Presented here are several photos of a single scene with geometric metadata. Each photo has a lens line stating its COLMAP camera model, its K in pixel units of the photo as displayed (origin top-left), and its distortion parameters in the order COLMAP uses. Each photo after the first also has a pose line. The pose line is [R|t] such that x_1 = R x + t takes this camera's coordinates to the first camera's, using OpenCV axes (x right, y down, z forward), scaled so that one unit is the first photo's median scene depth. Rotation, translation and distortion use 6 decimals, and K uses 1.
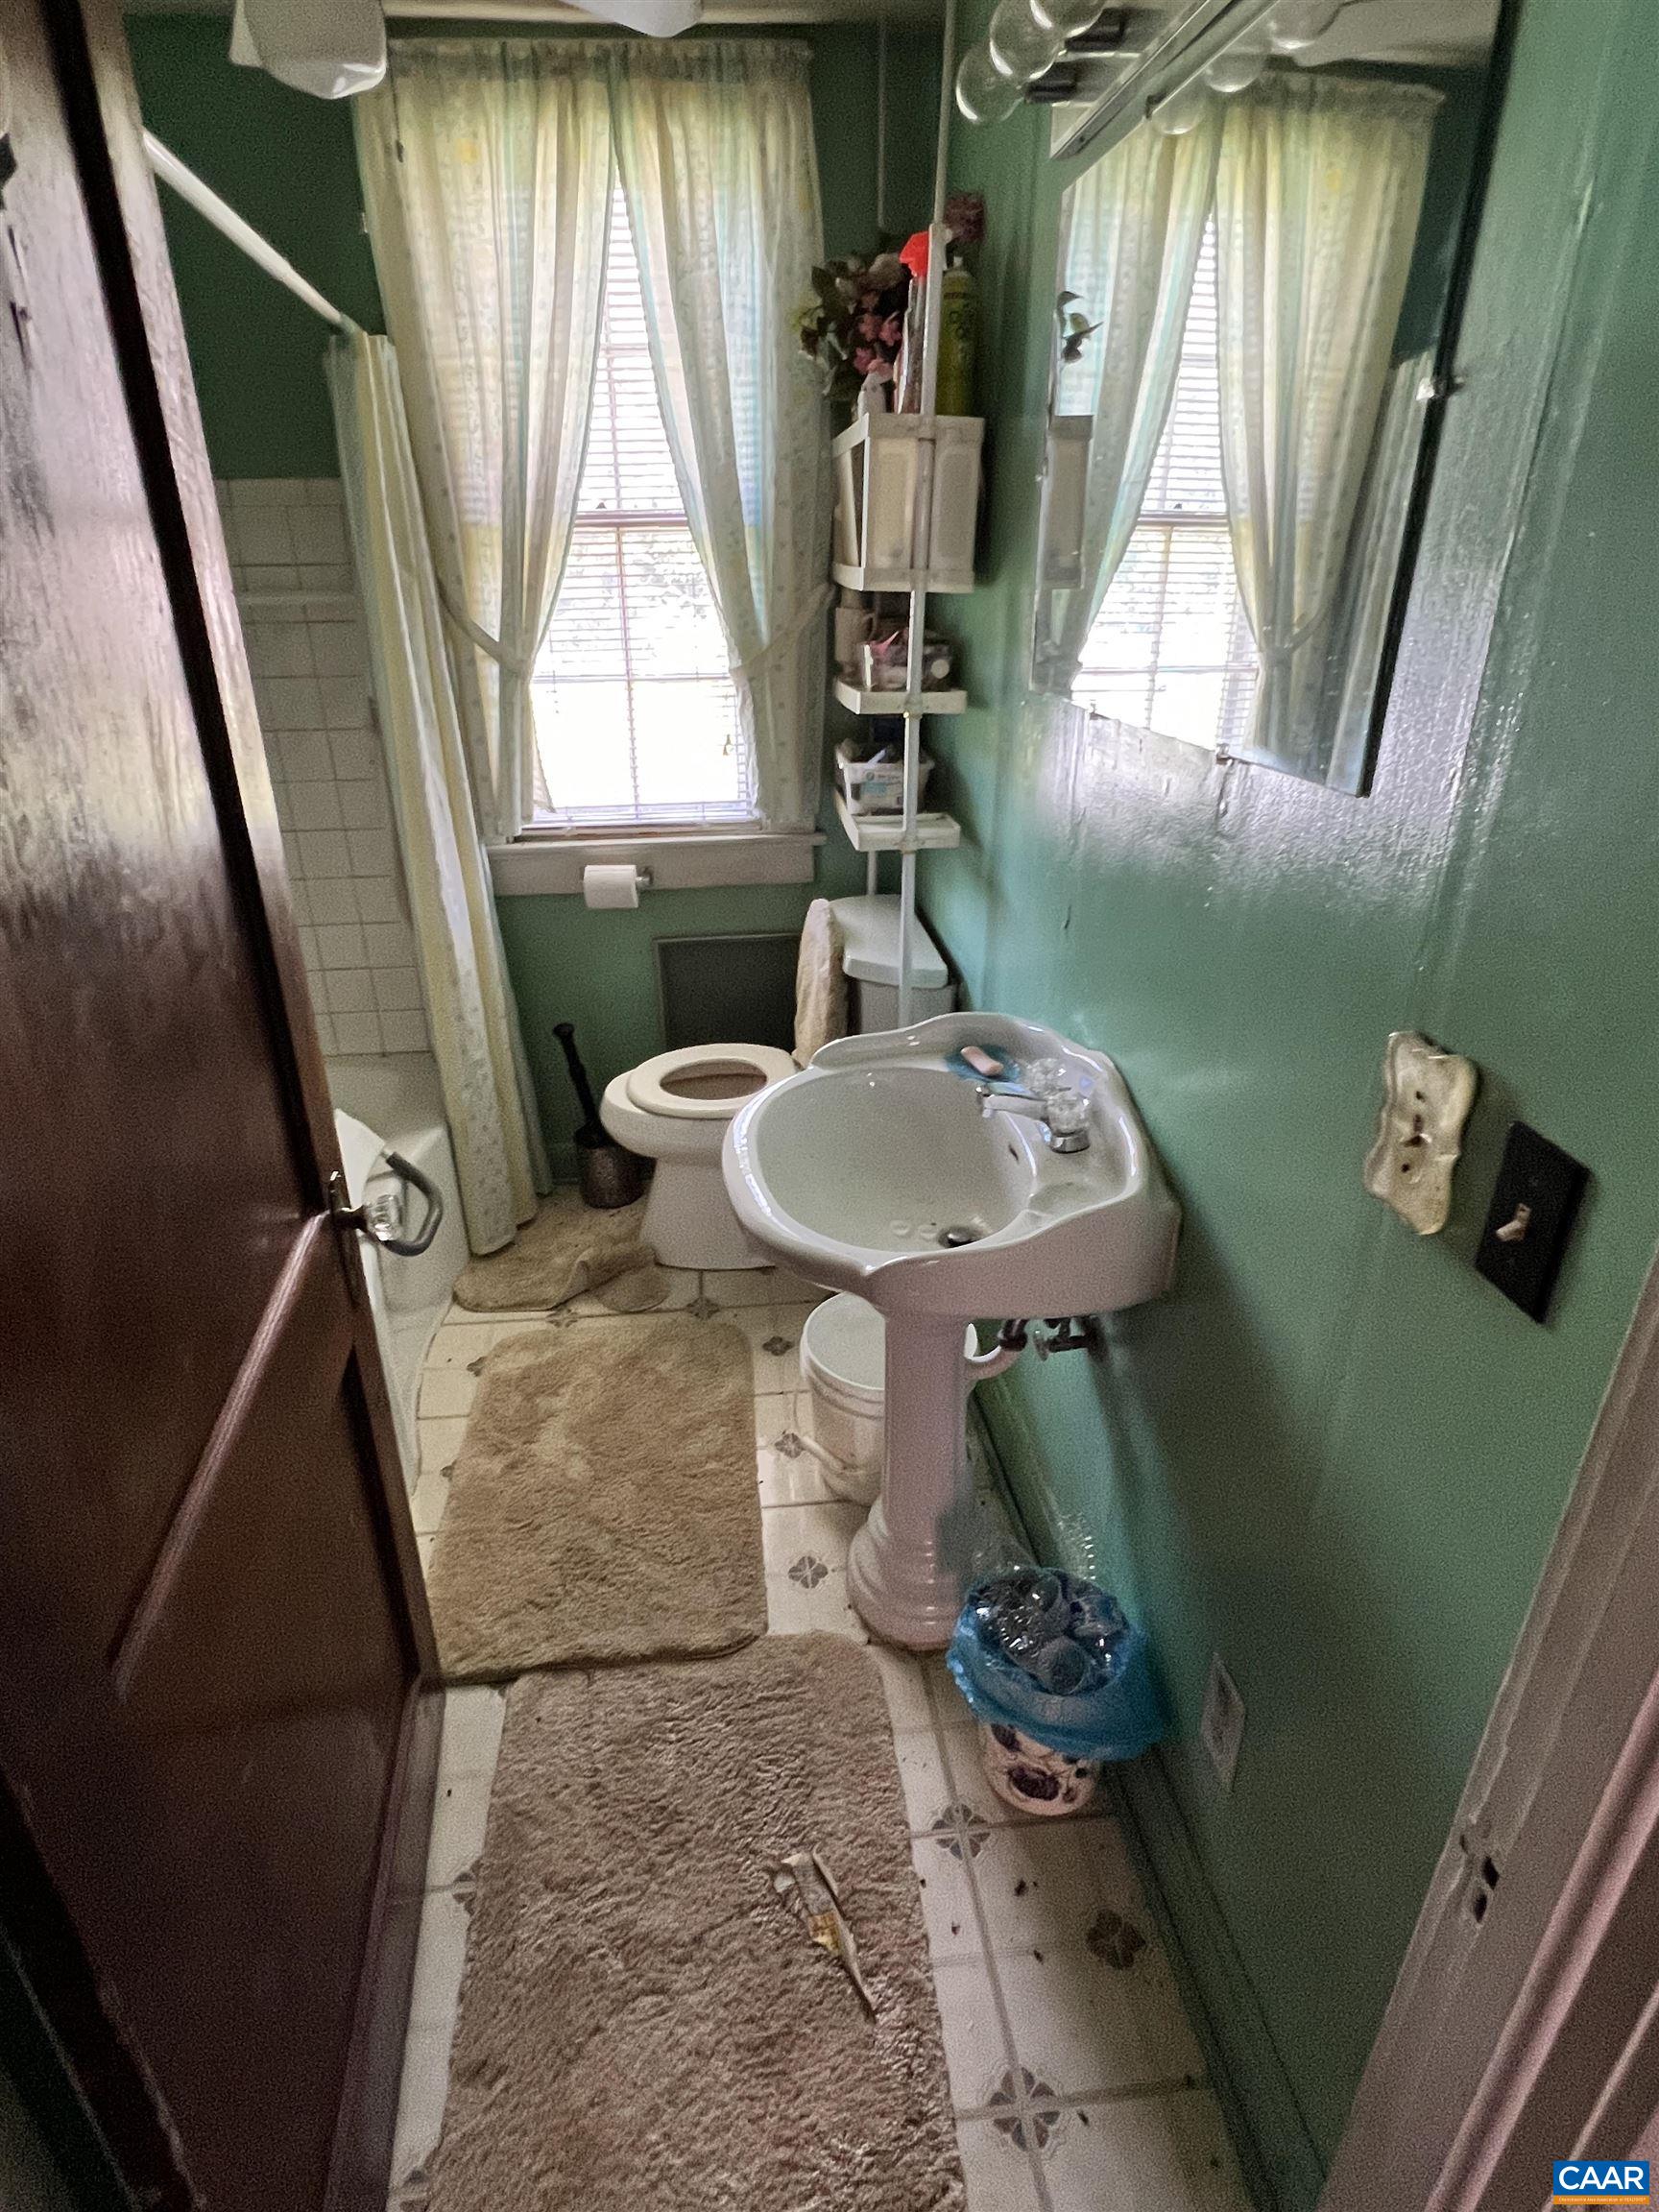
lens RADIAL K [[1175.8, 0, 818.5], [0, 1175.8, 1109.9], [0, 0, 1]] dist [-0.002537, 0.002282]
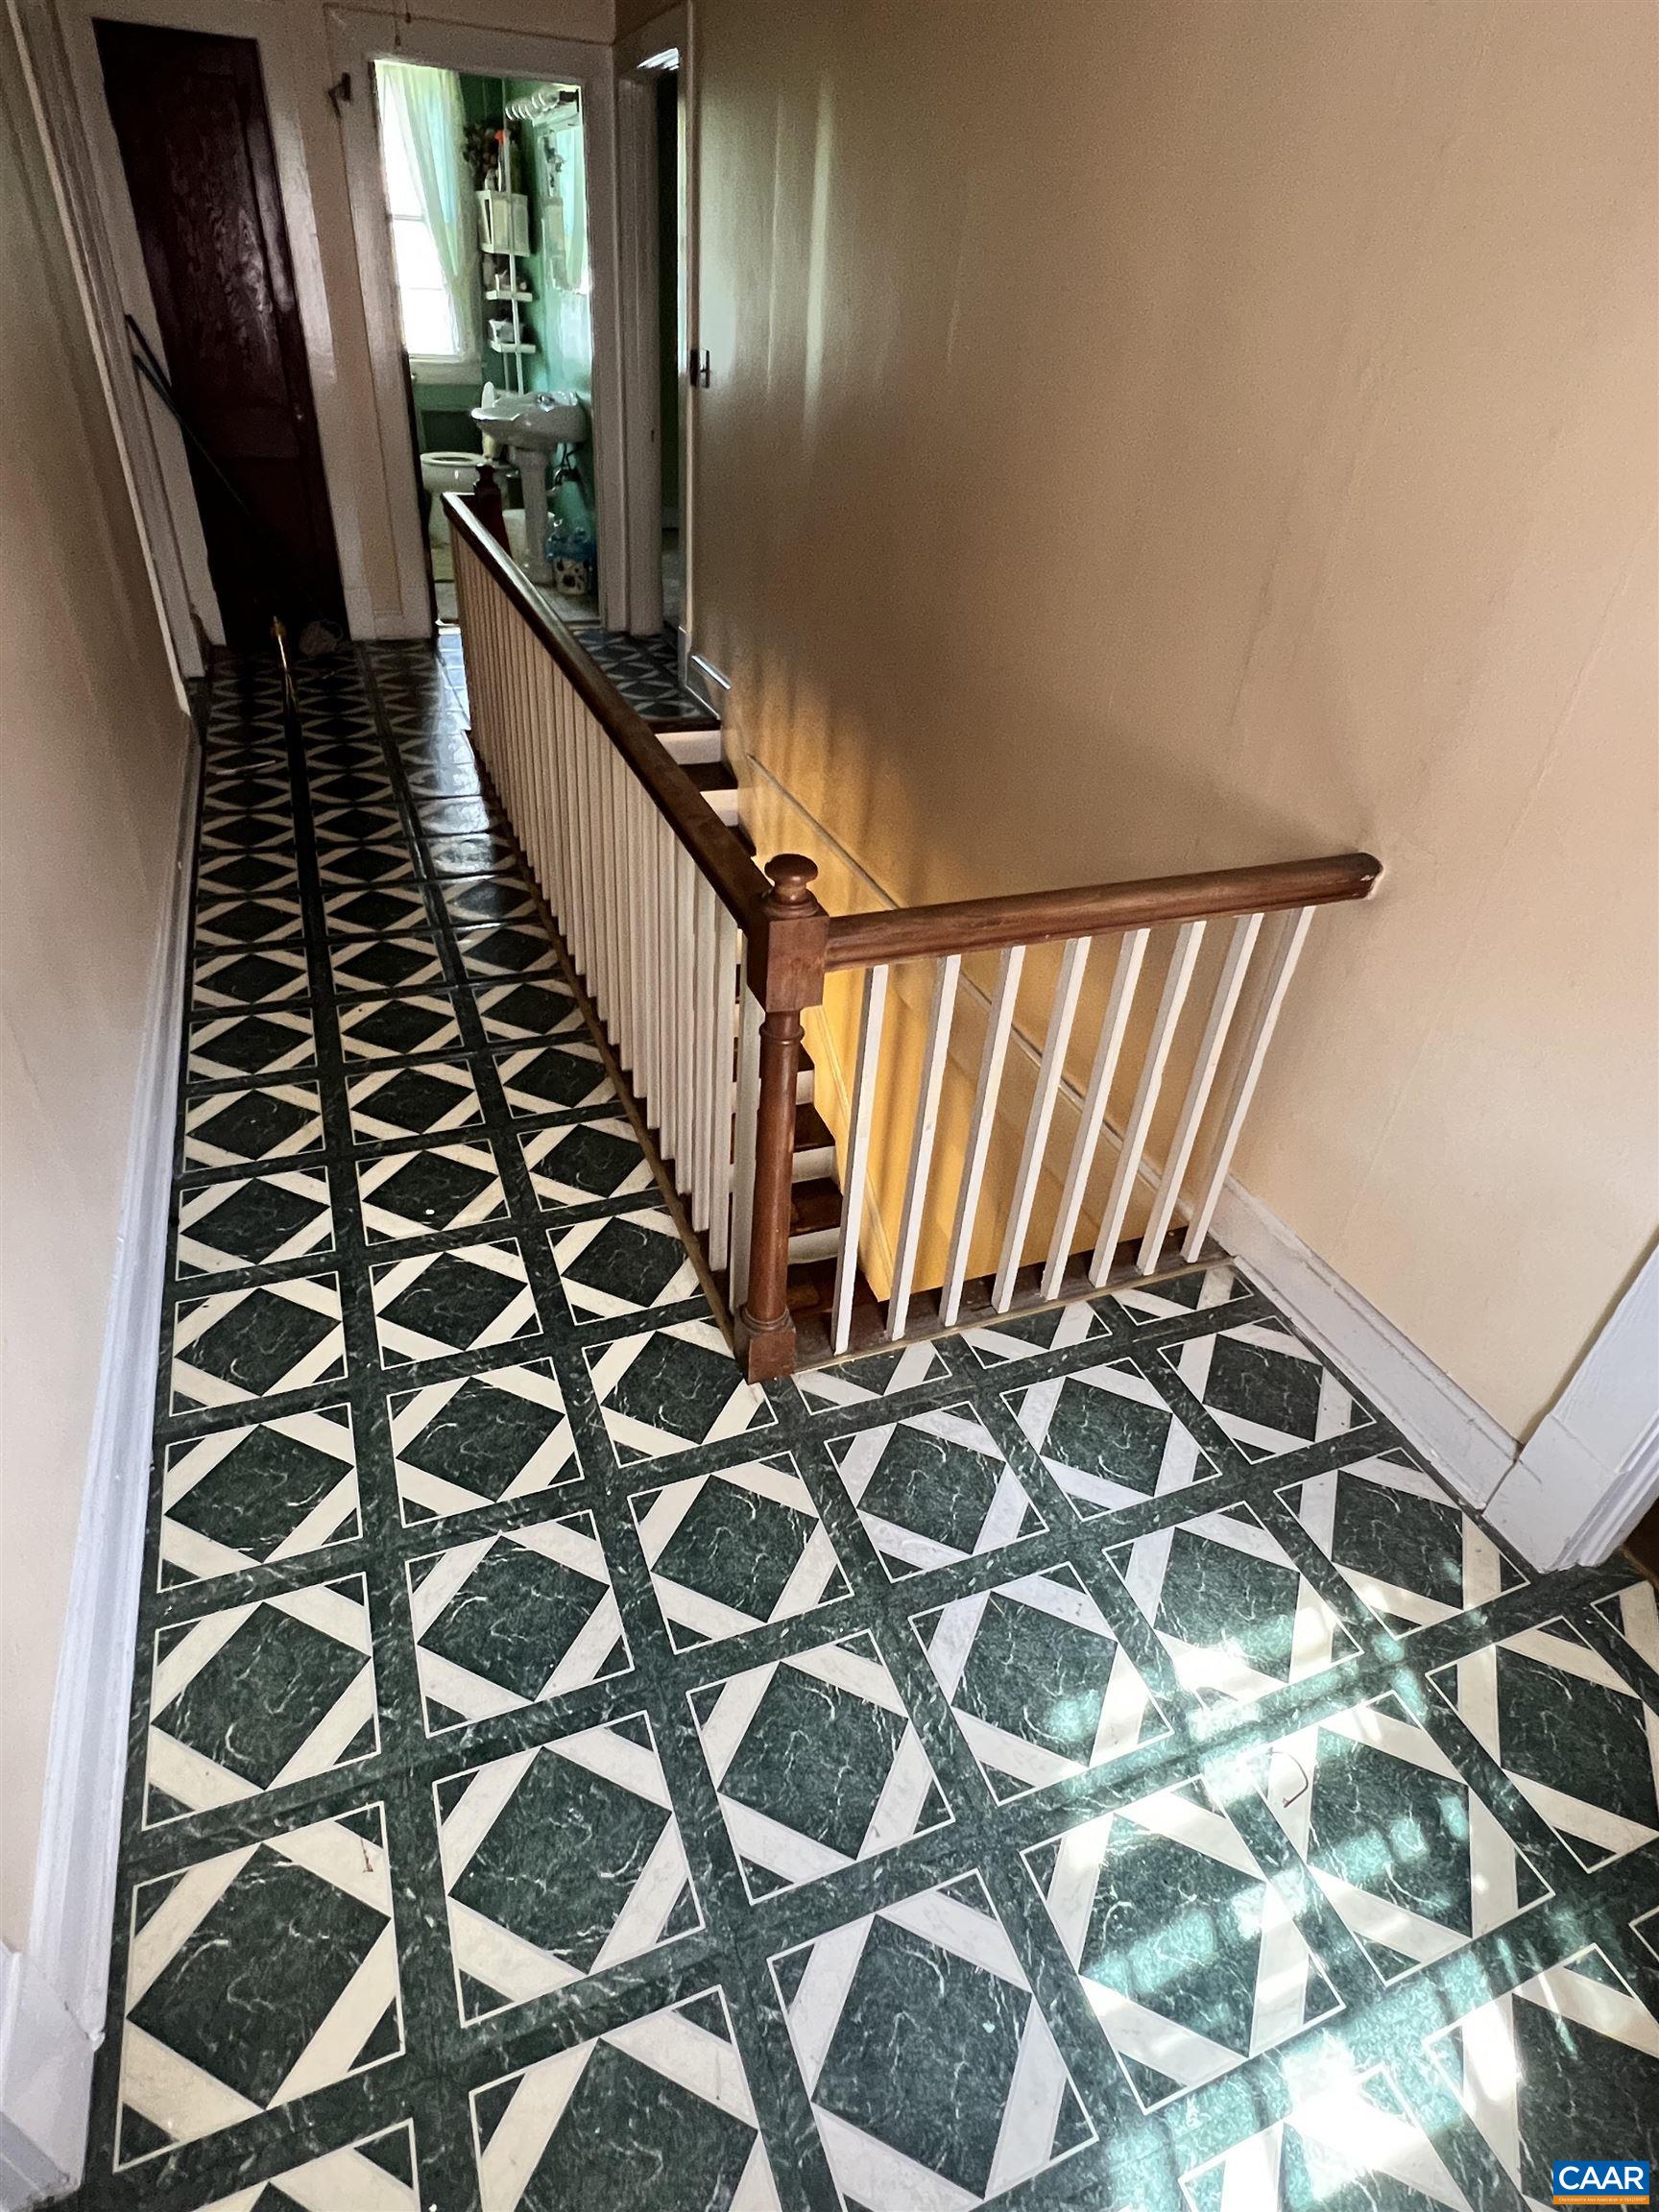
lens RADIAL K [[1175.8, 0, 844.0], [0, 1175.8, 1094.2], [0, 0, 1]] dist [-0.002537, 0.002282]
pose [[0.957664, -0.096183, 0.271347, -0.109683], [0.048954, 0.983218, 0.175746, 1.039811], [-0.283697, -0.155022, 0.946300, -2.124387]]
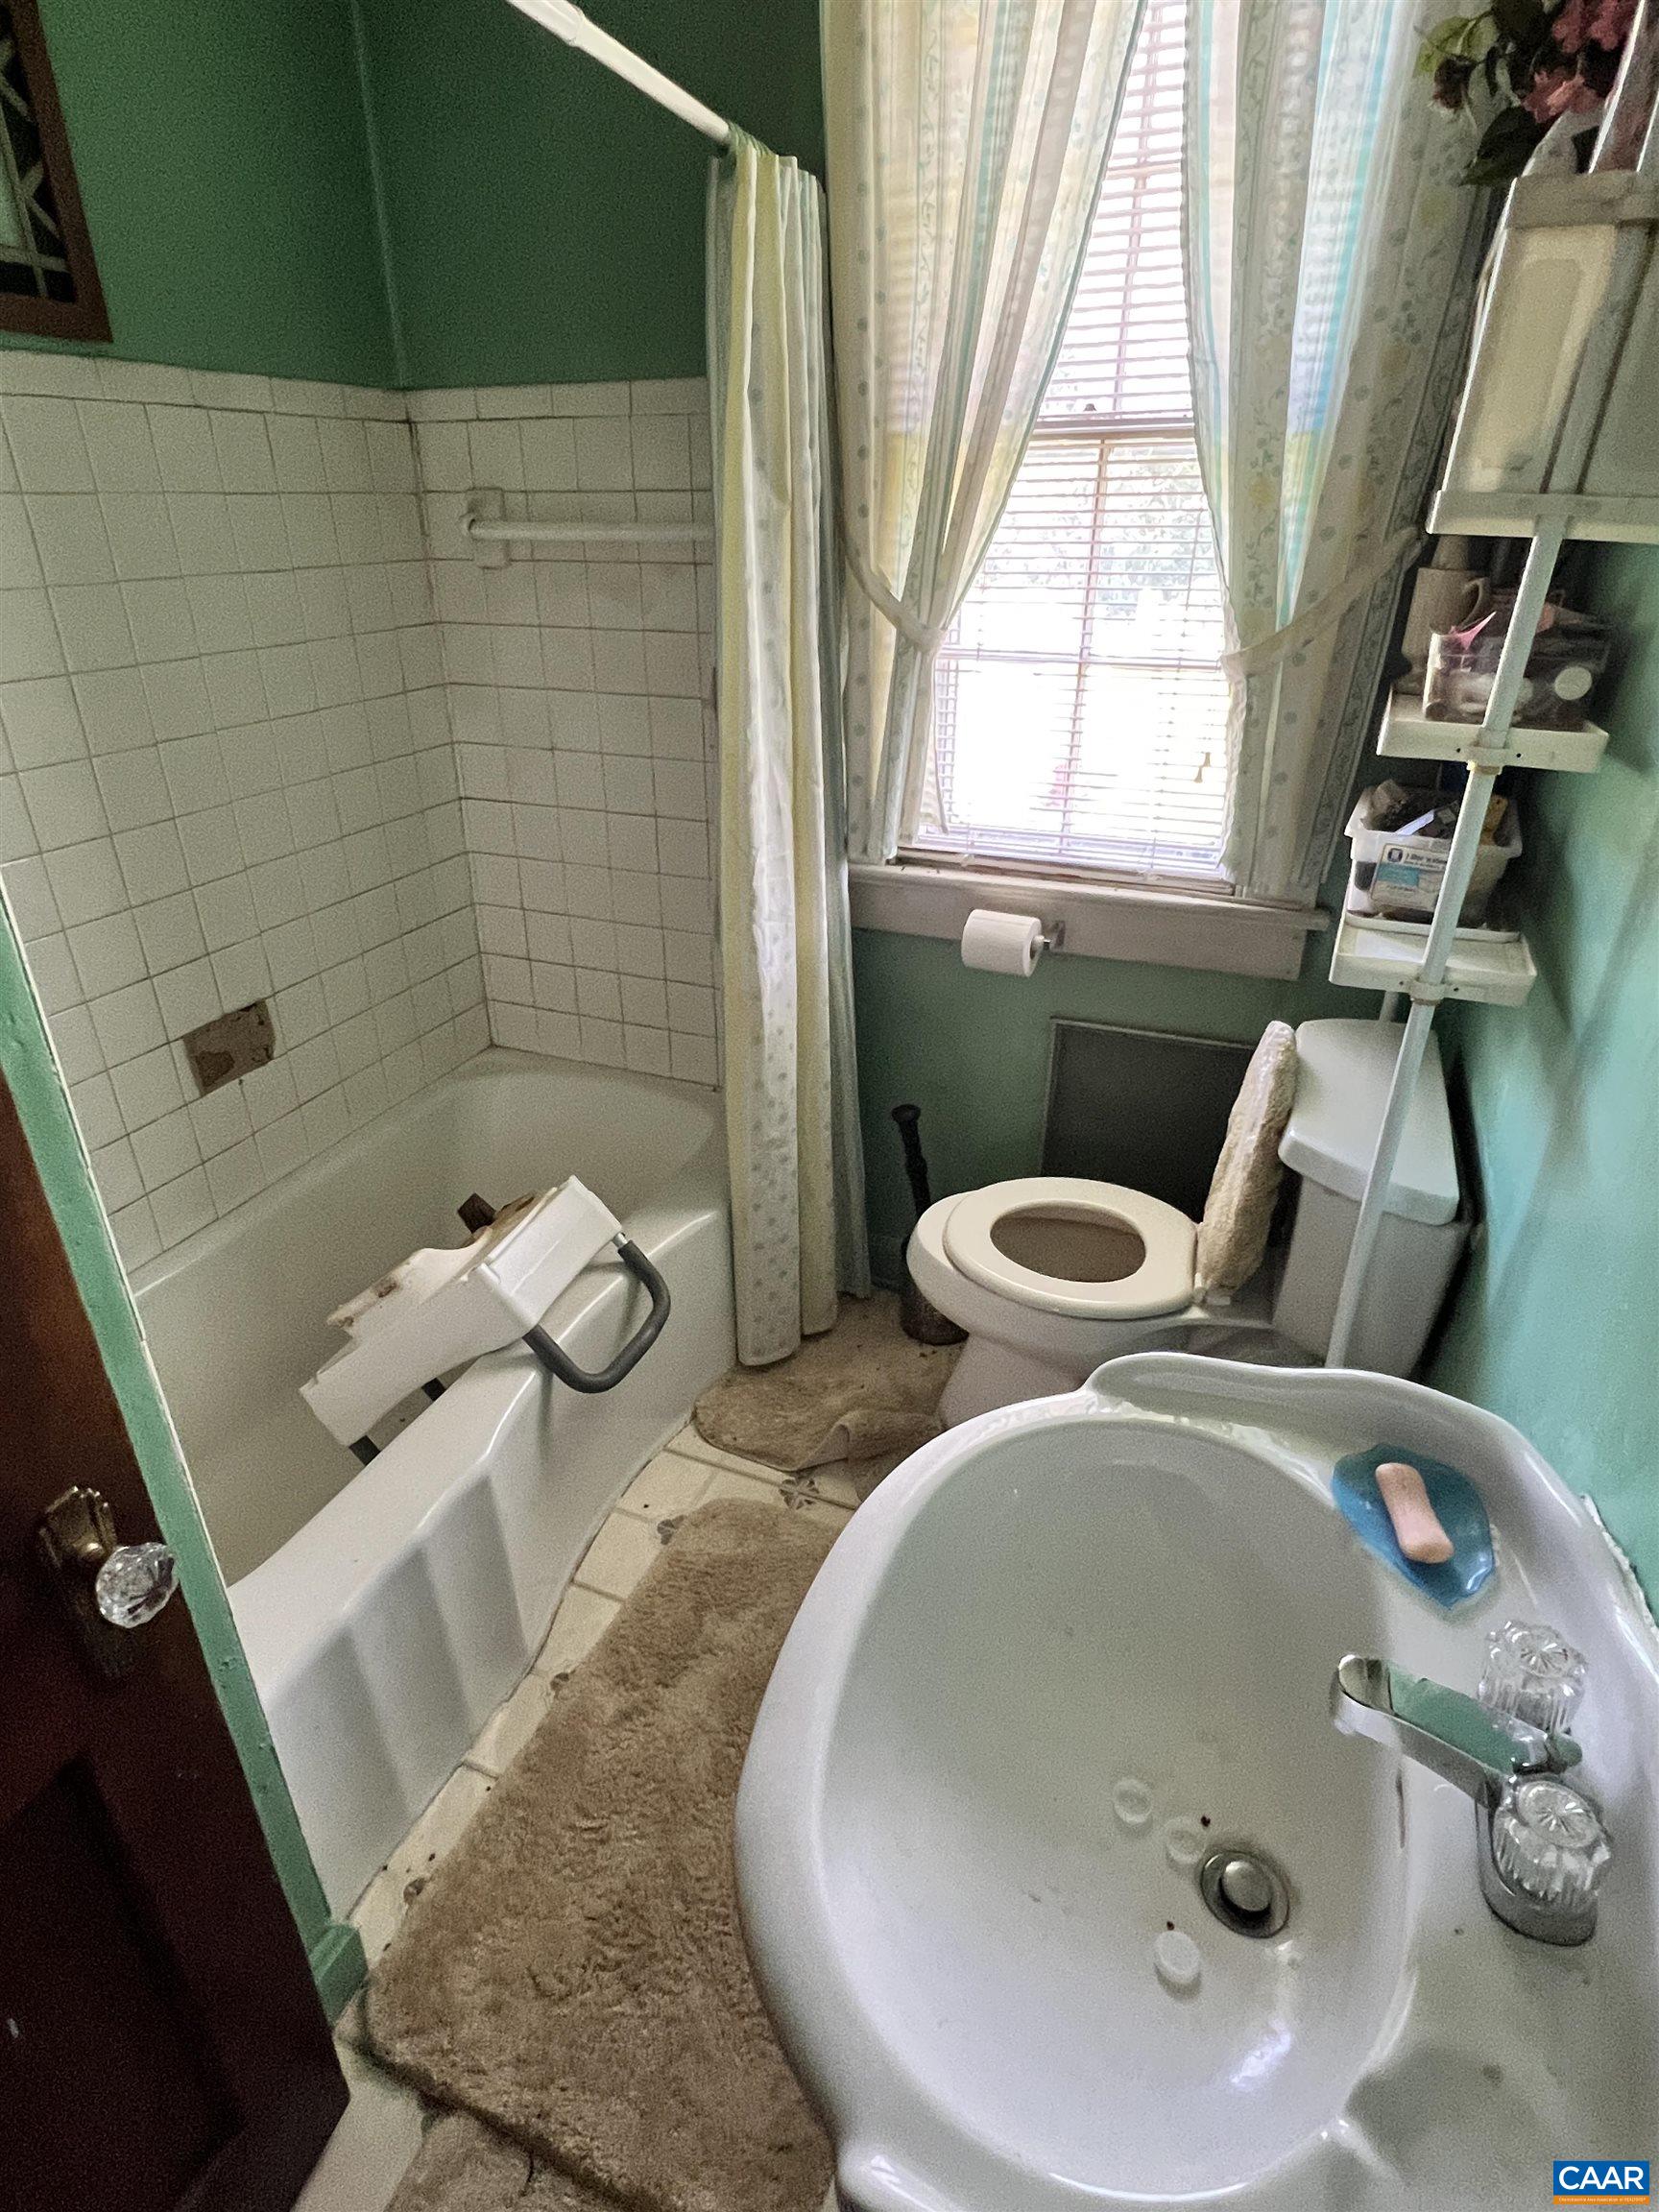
lens RADIAL K [[1175.8, 0, 825.9], [0, 1175.8, 1111.4], [0, 0, 1]] dist [-0.002537, 0.002282]
pose [[0.879079, 0.226891, -0.419215, 0.067124], [-0.213215, 0.973732, 0.079905, -0.138339], [0.426333, 0.019140, 0.904364, 0.329443]]
